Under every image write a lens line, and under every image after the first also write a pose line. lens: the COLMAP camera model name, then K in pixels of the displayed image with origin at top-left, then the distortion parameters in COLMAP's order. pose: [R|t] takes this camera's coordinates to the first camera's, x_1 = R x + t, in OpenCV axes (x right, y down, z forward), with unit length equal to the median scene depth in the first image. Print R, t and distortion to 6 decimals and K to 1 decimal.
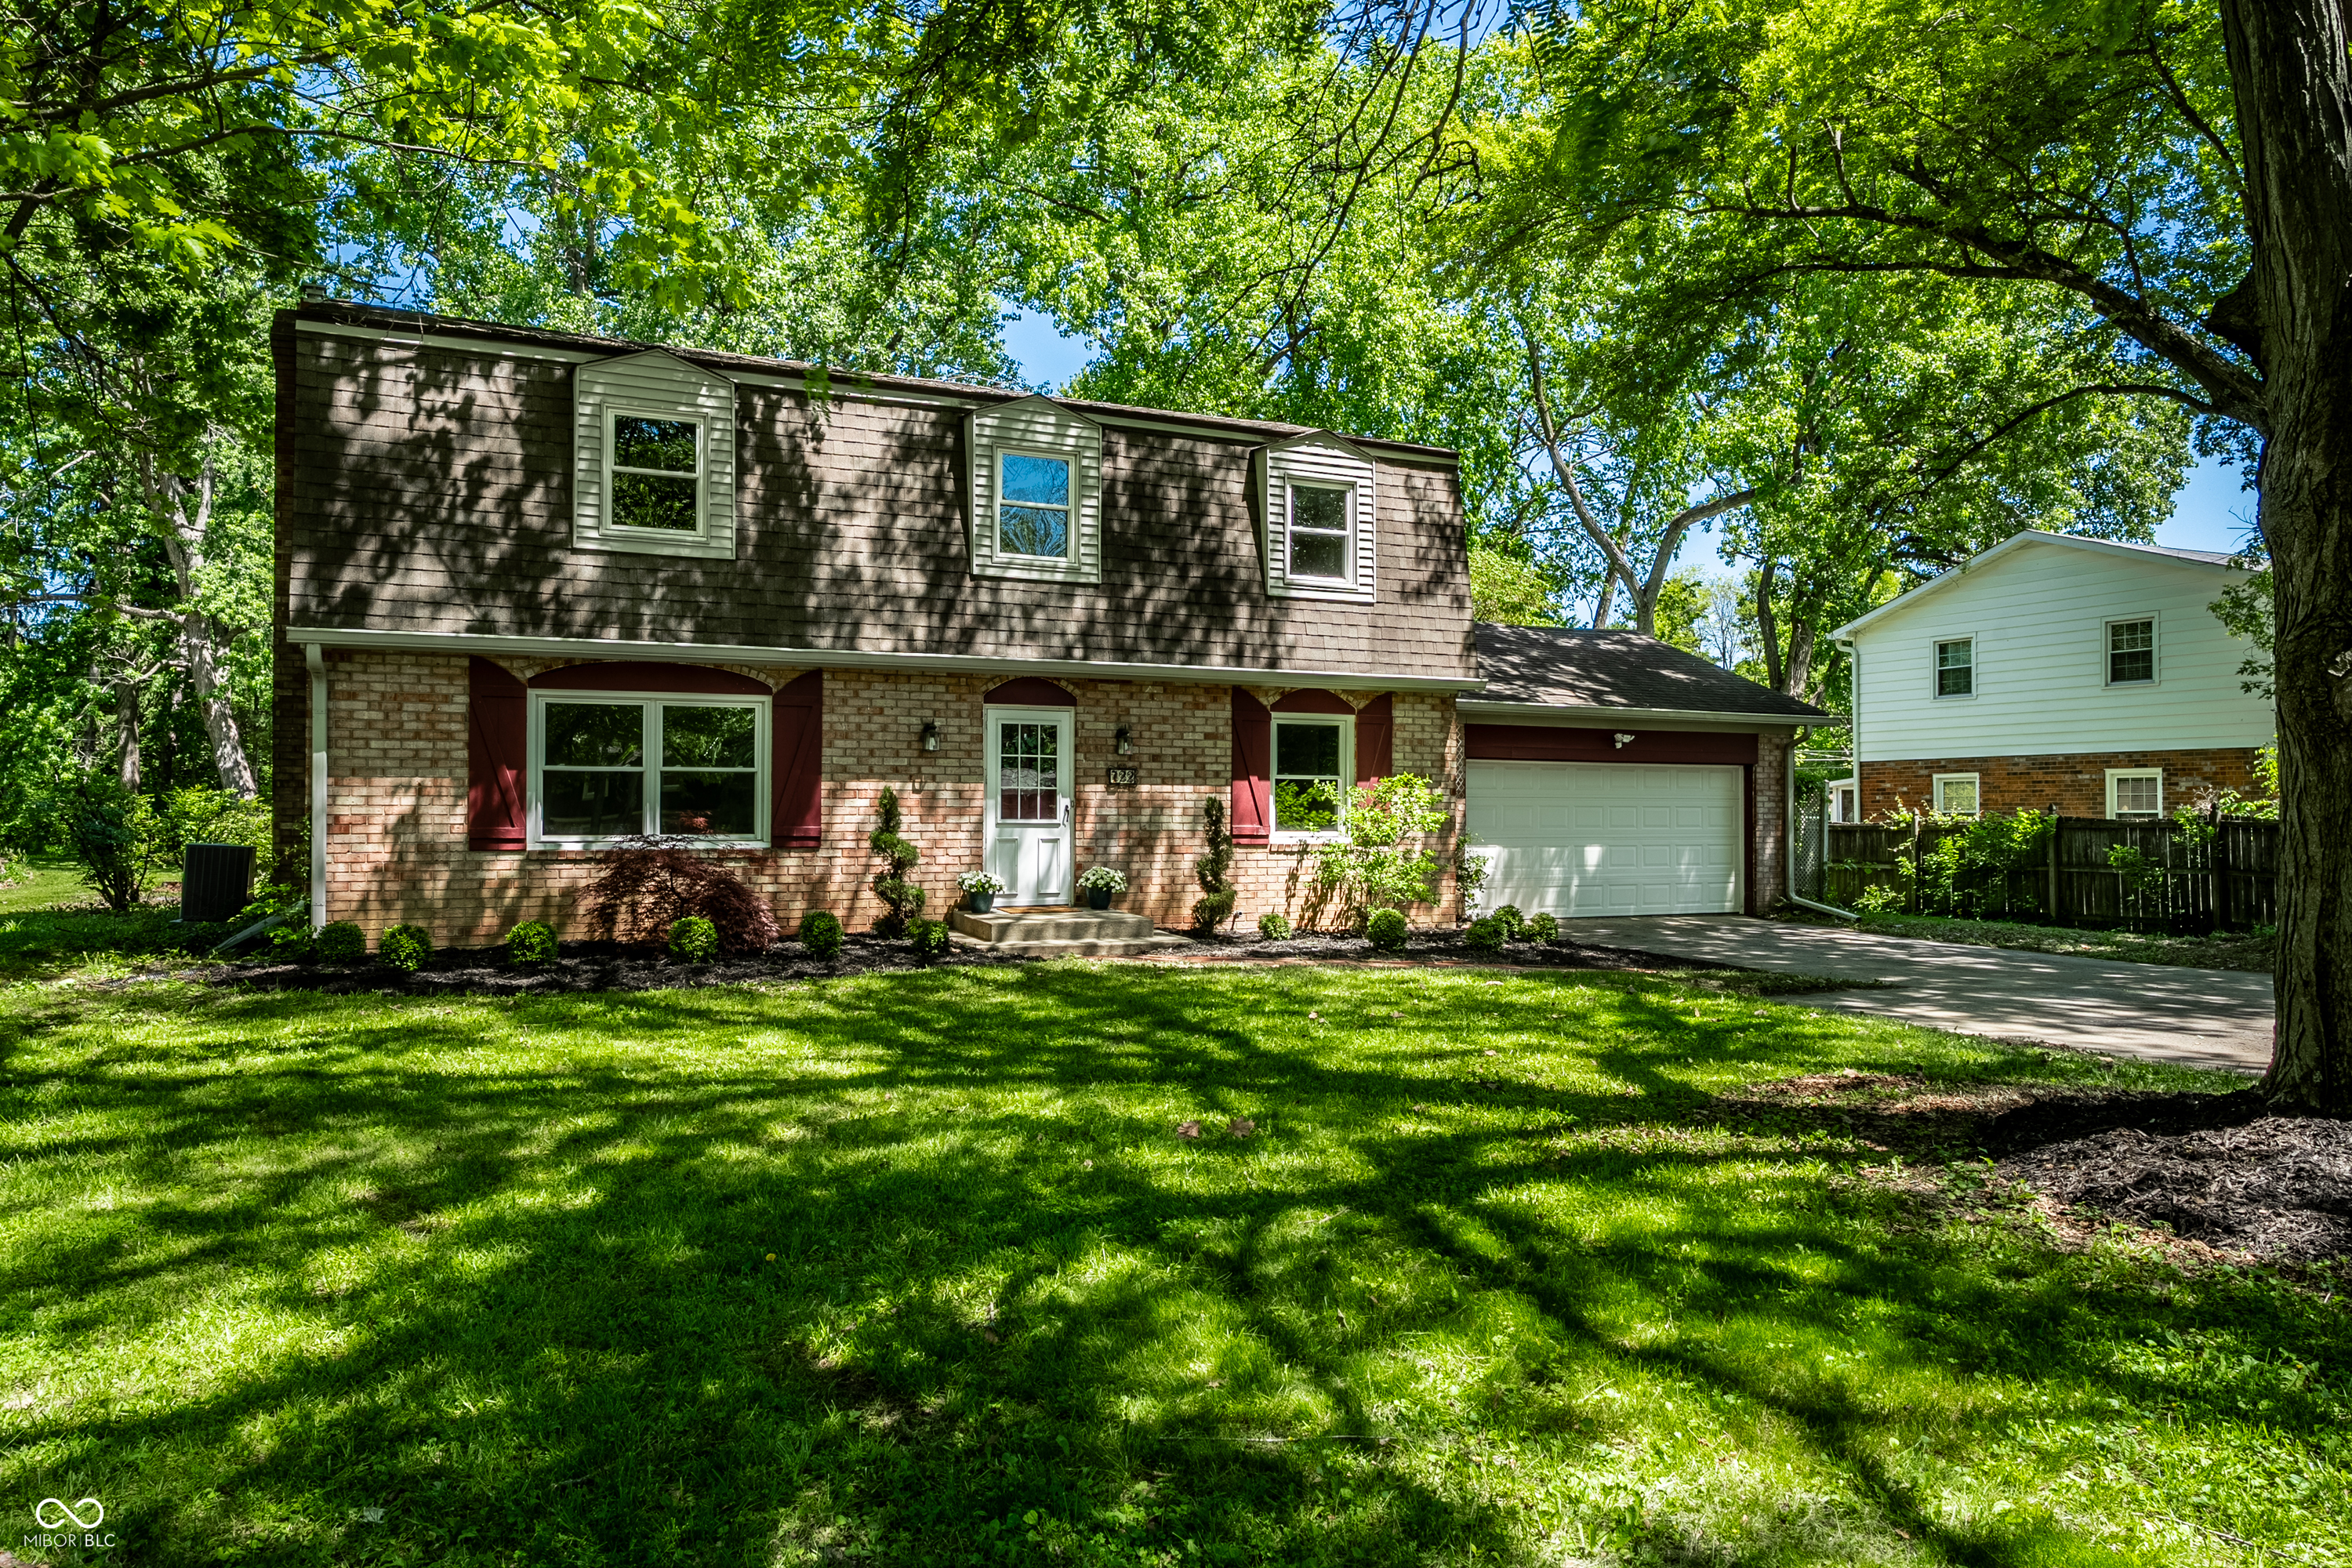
lens RADIAL K [[1378.7, 0, 1171.7], [0, 1378.7, 793.7], [0, 0, 1]] dist [-0.009113, 0.004108]
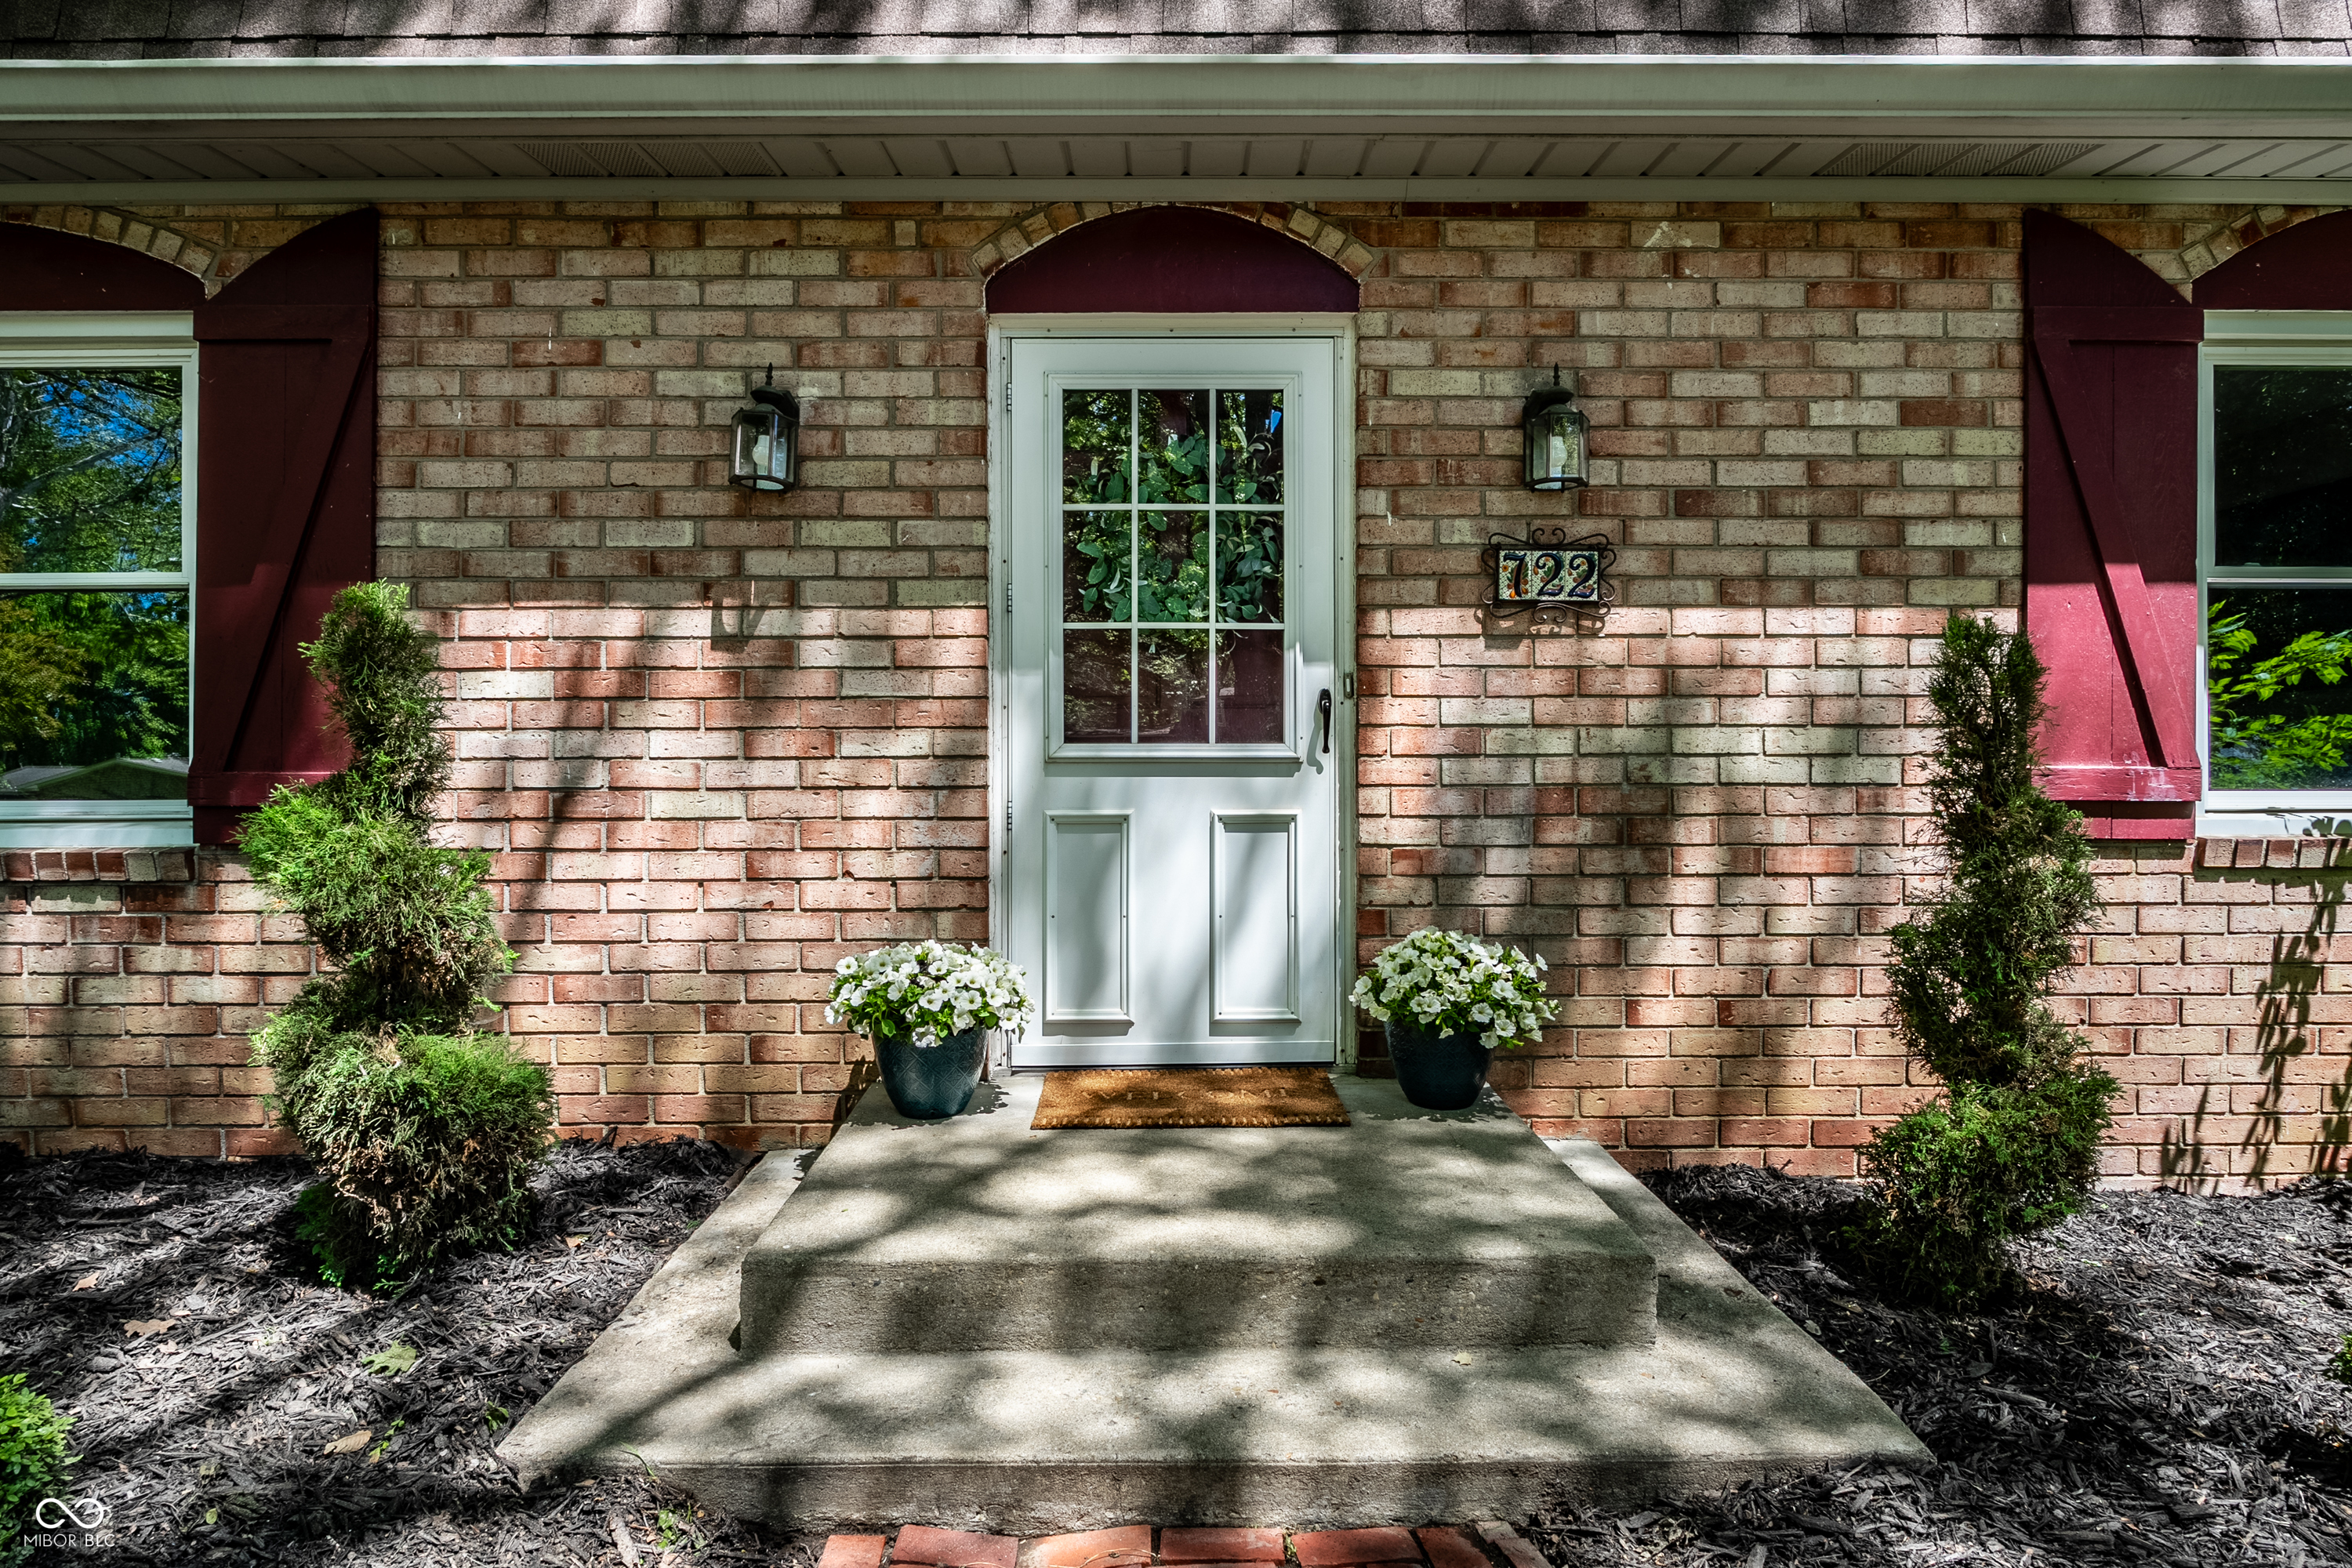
lens RADIAL K [[1212.8, 0, 1173.6], [0, 1212.8, 801.7], [0, 0, 1]] dist [-0.002770, 0.000644]
pose [[0.905933, 0.004624, -0.423396, -0.003212], [0.011729, 0.999283, 0.036009, 0.021231], [0.423259, -0.037588, 0.905229, 0.780189]]
